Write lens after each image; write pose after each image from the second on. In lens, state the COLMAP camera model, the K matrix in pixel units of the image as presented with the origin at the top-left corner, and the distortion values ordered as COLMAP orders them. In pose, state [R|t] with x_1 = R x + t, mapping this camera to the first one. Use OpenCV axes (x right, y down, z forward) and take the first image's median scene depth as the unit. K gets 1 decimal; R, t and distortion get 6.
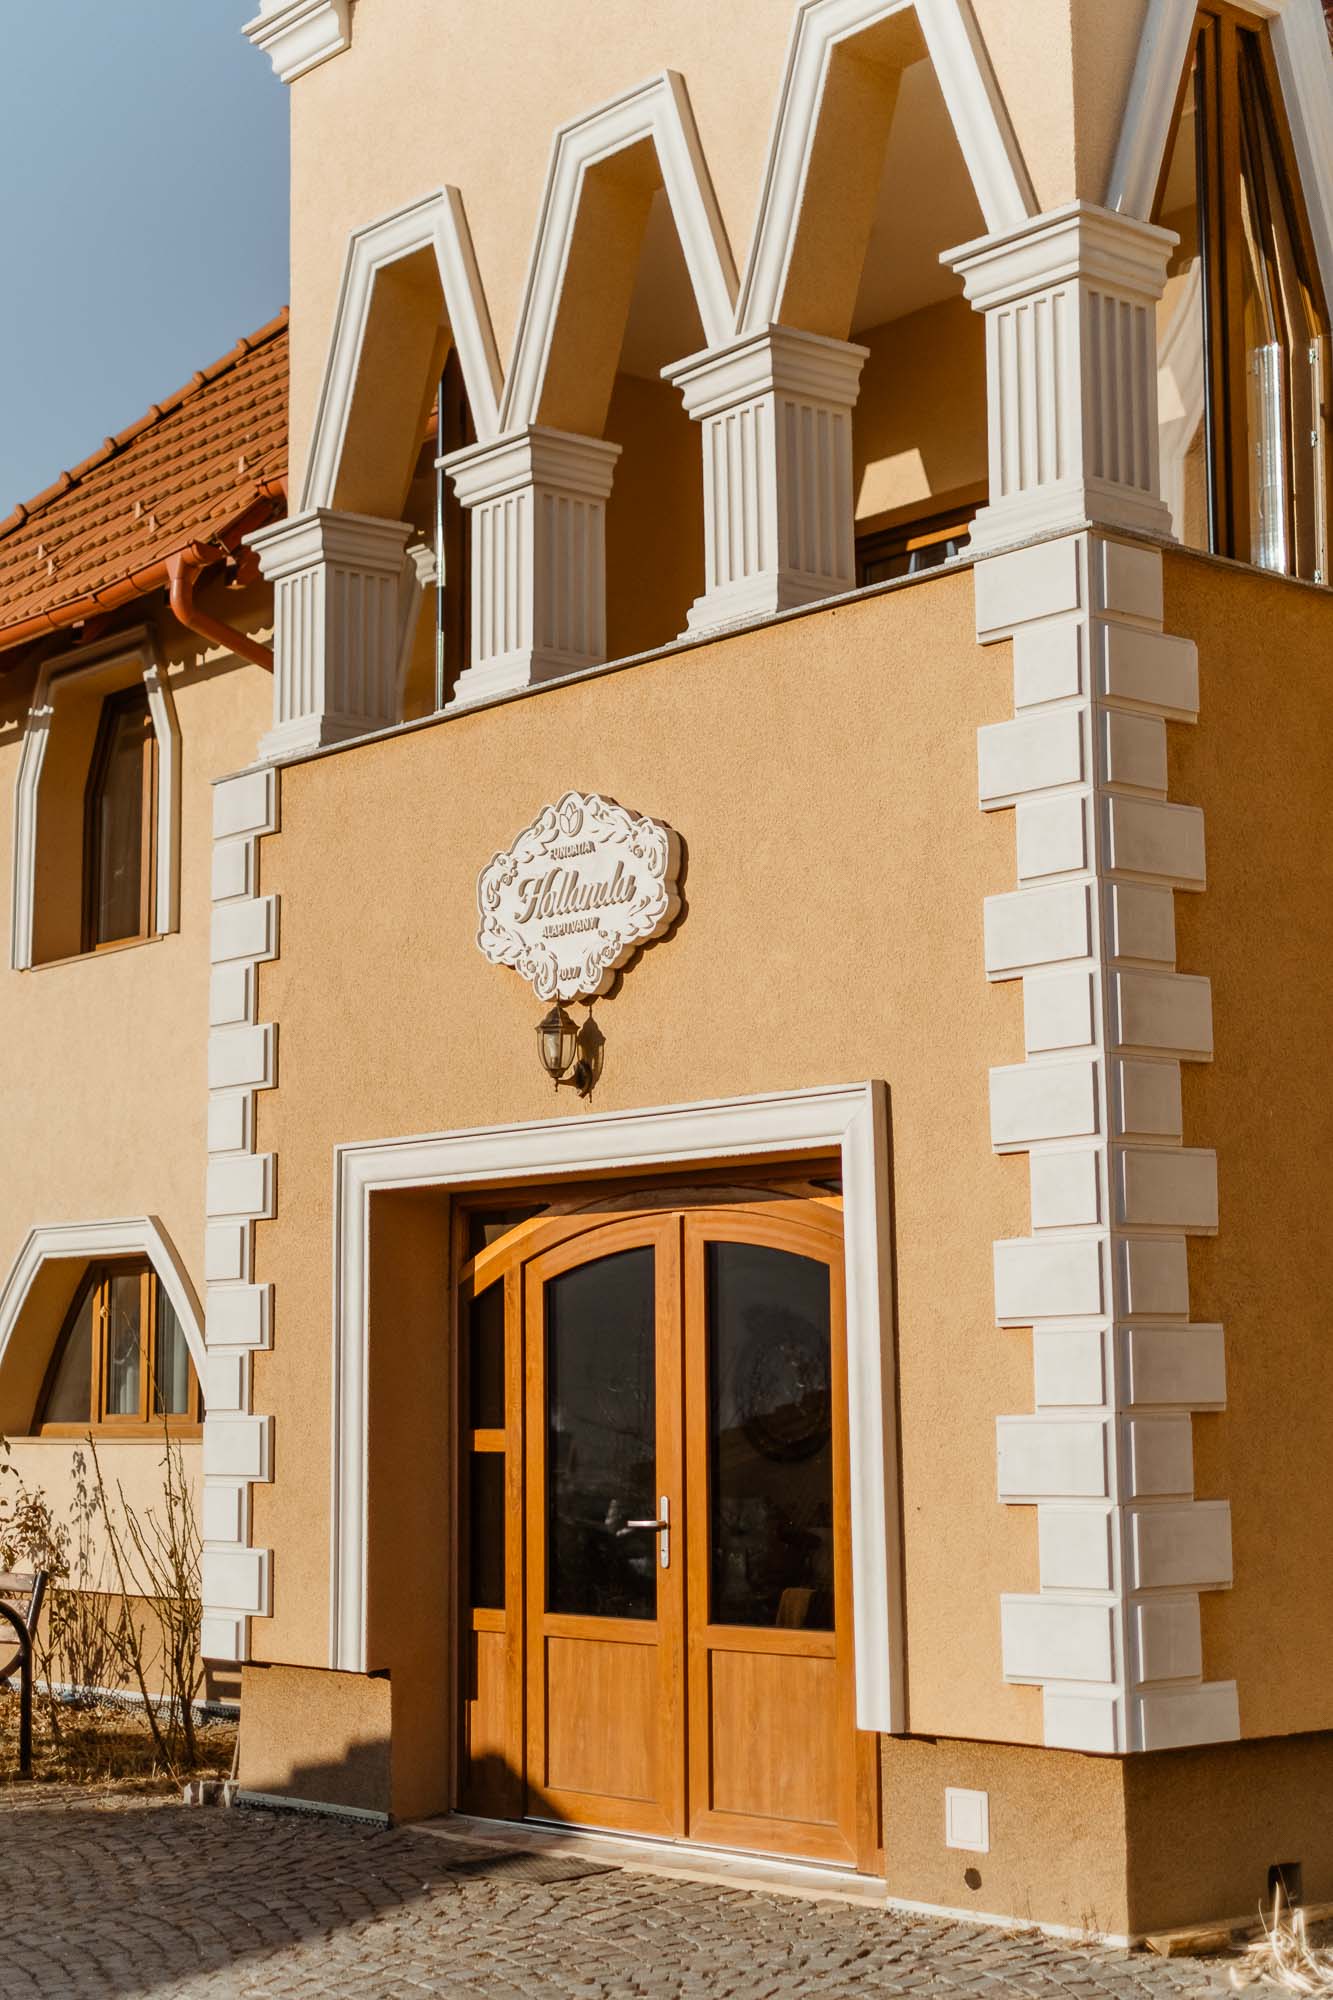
lens RADIAL K [[3079.9, 0, 679.5], [0, 3079.9, 1007.4], [0, 0, 1]] dist [0.028678, 0.000000]
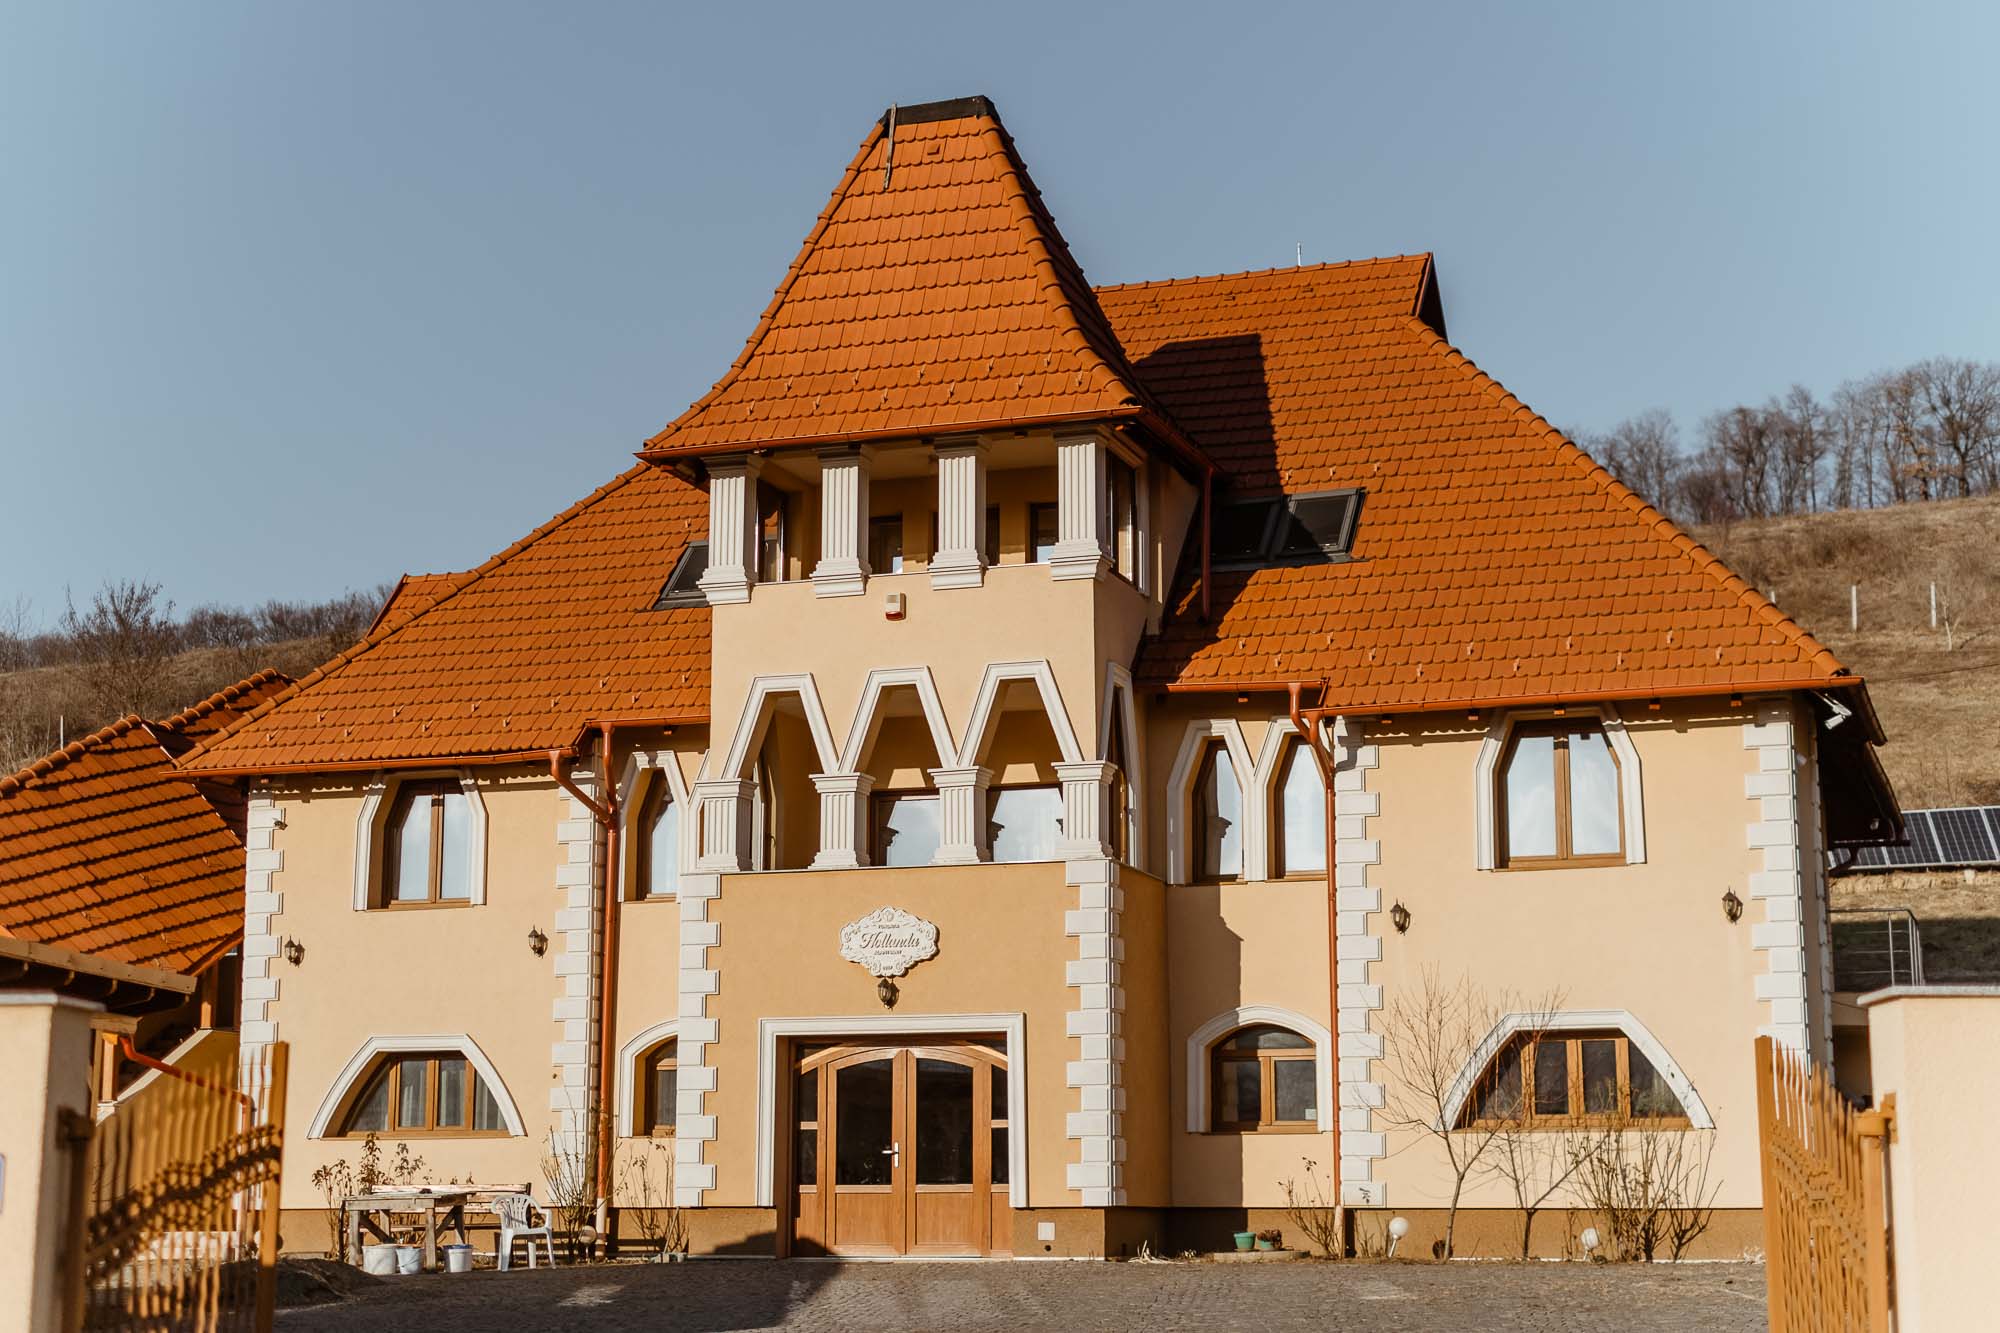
lens RADIAL K [[3079.9, 0, 1012.9], [0, 3079.9, 667.5], [0, 0, 1]] dist [0.028678, 0.000000]
pose [[0.857432, 0.098598, 0.505063, -1.471901], [-0.072447, 0.994826, -0.071218, -0.096671], [-0.509471, 0.024474, 0.860139, -1.653750]]
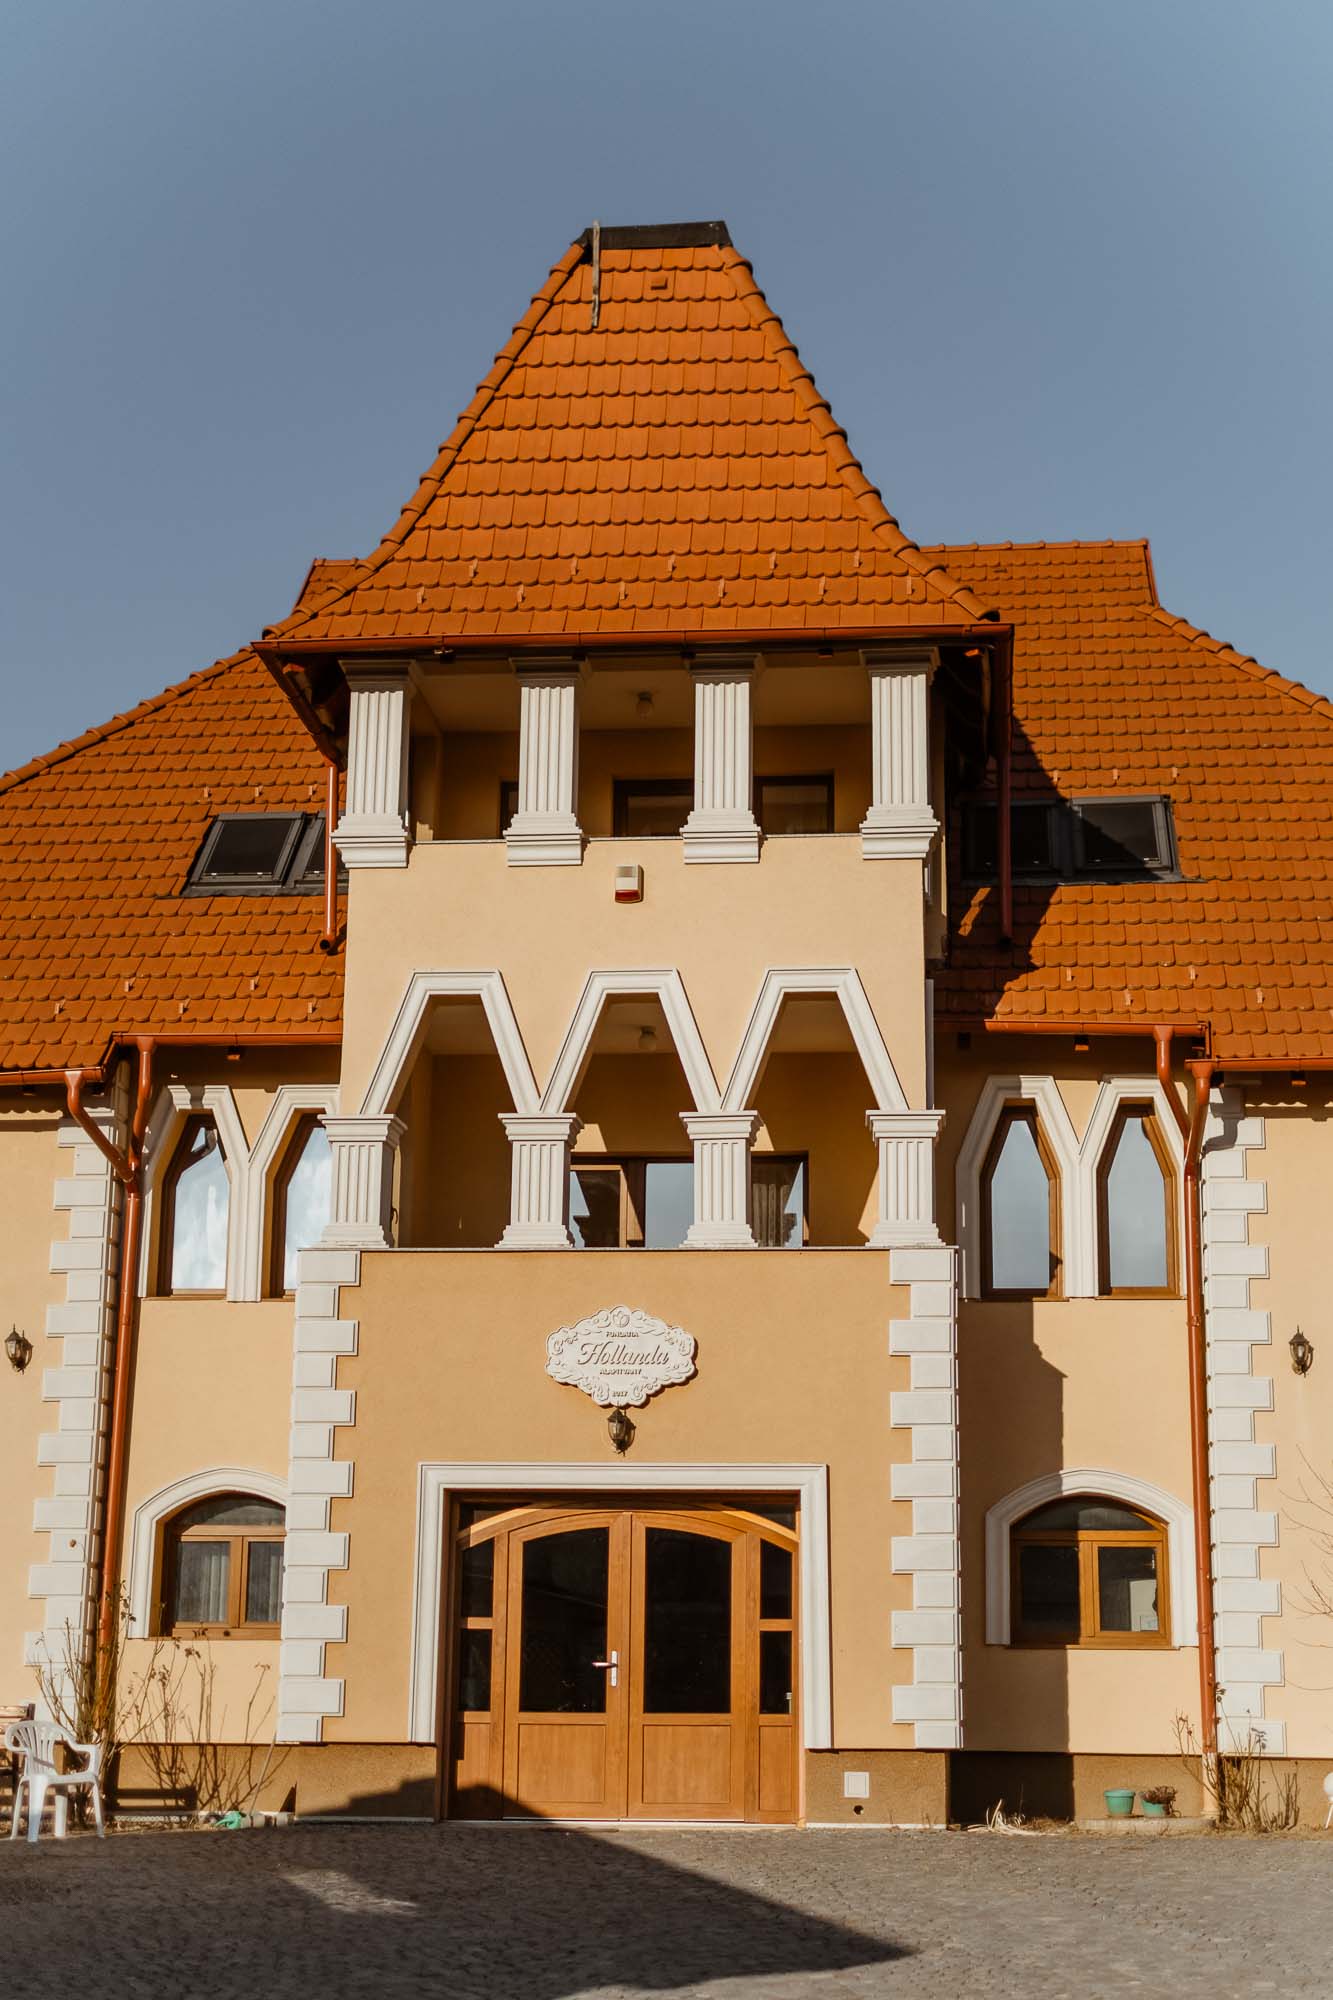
lens RADIAL K [[3079.9, 0, 677.4], [0, 3079.9, 993.7], [0, 0, 1]] dist [0.028678, 0.000000]
pose [[0.713750, 0.186582, 0.675091, -1.452474], [-0.106256, 0.981553, -0.158942, 0.050316], [-0.692293, 0.041712, 0.720410, -0.534999]]
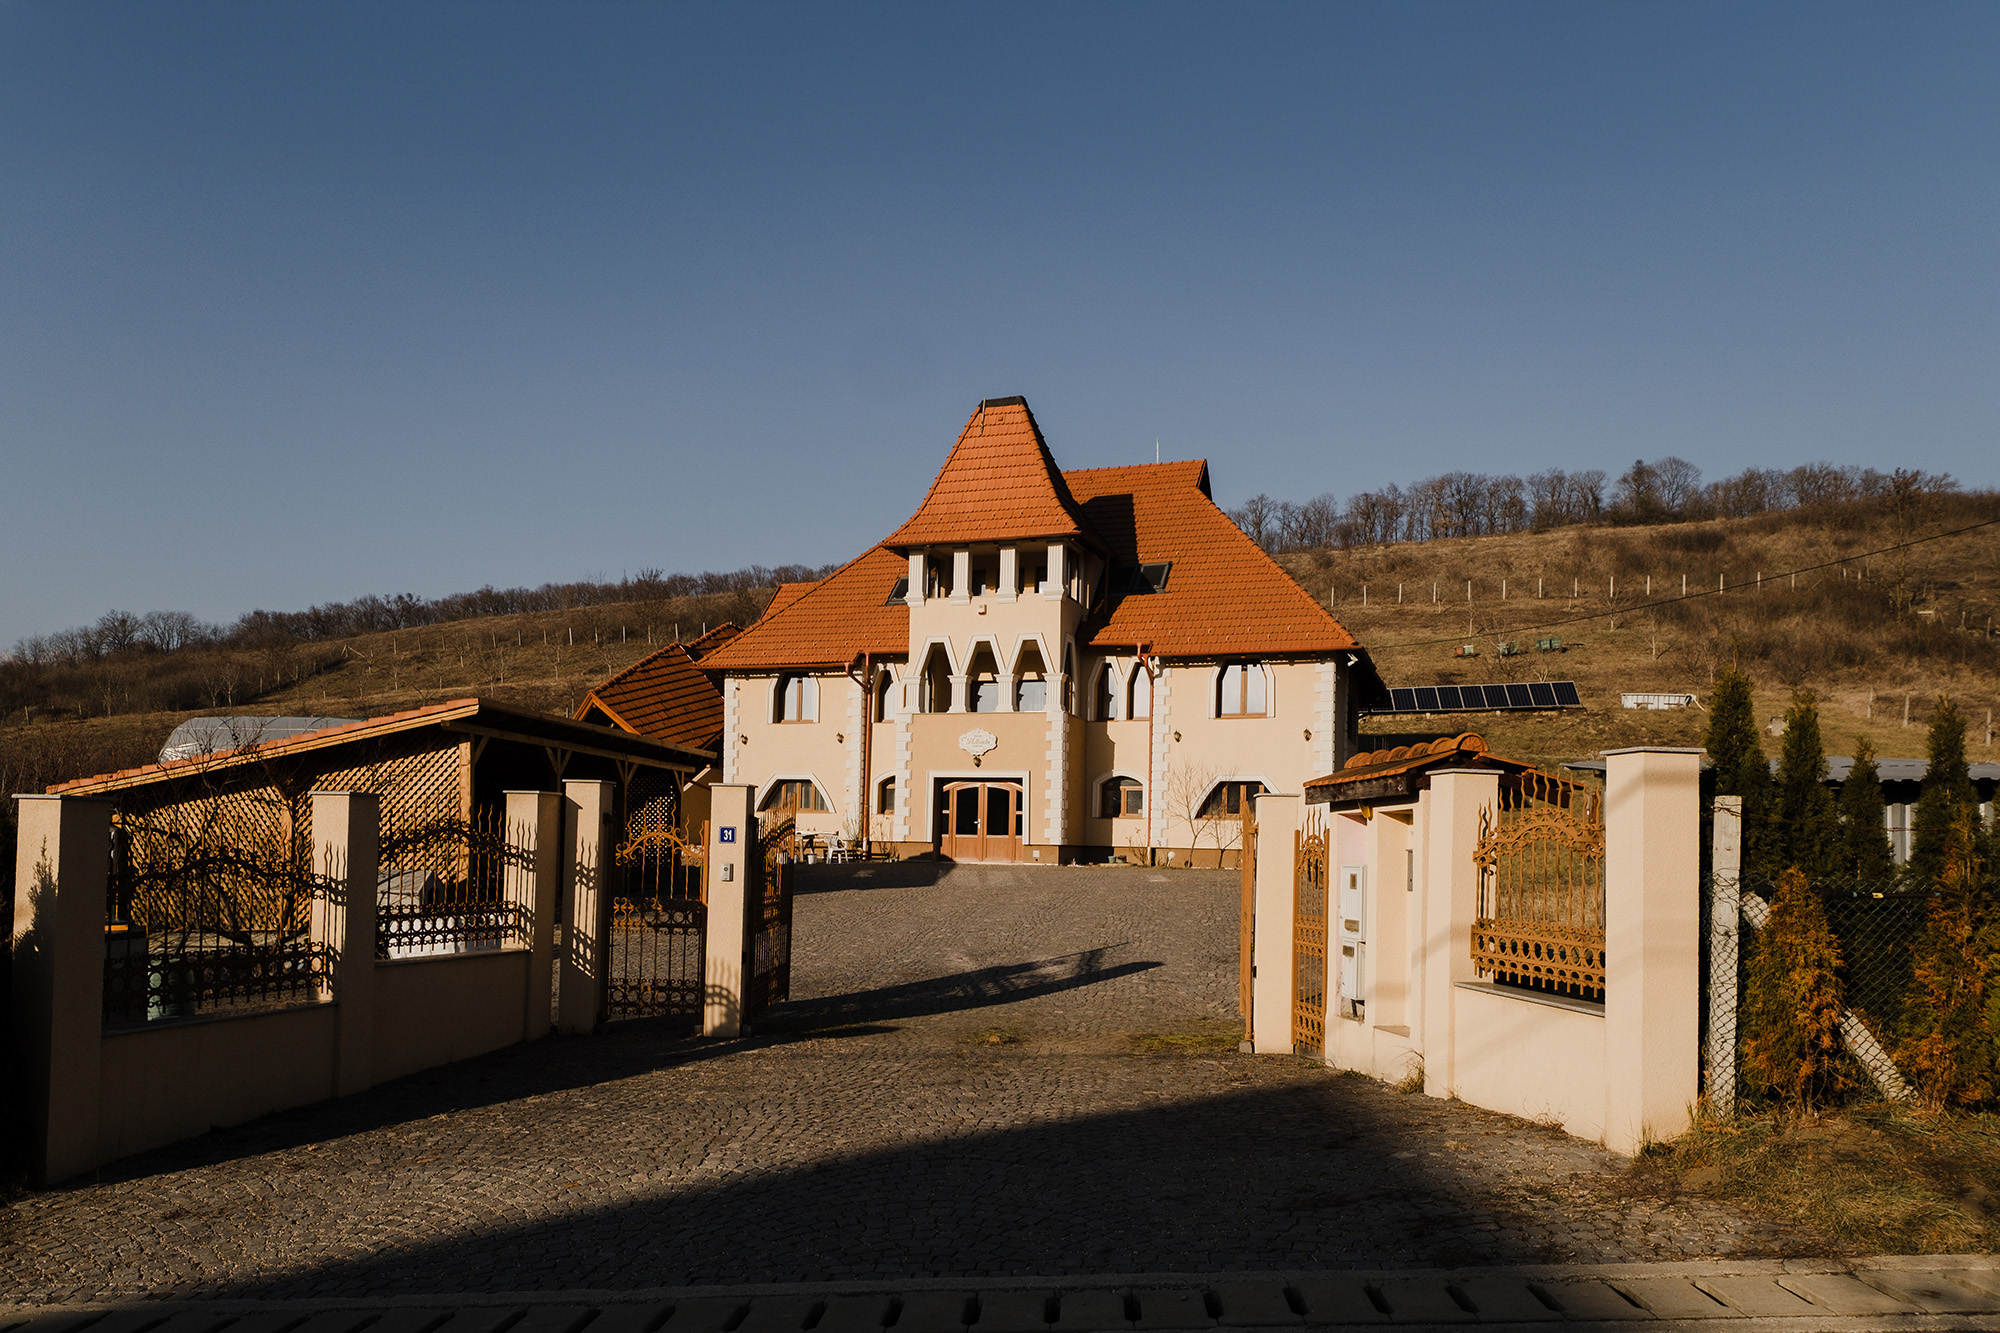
lens RADIAL K [[1374.2, 0, 995.9], [0, 1374.2, 819.3], [0, 0, 1]] dist [0.058162, 0.000596]
pose [[0.869157, 0.036893, 0.493158, -1.687714], [-0.091491, 0.991995, 0.087037, -0.147780], [-0.486000, -0.120769, 0.865575, -2.035609]]
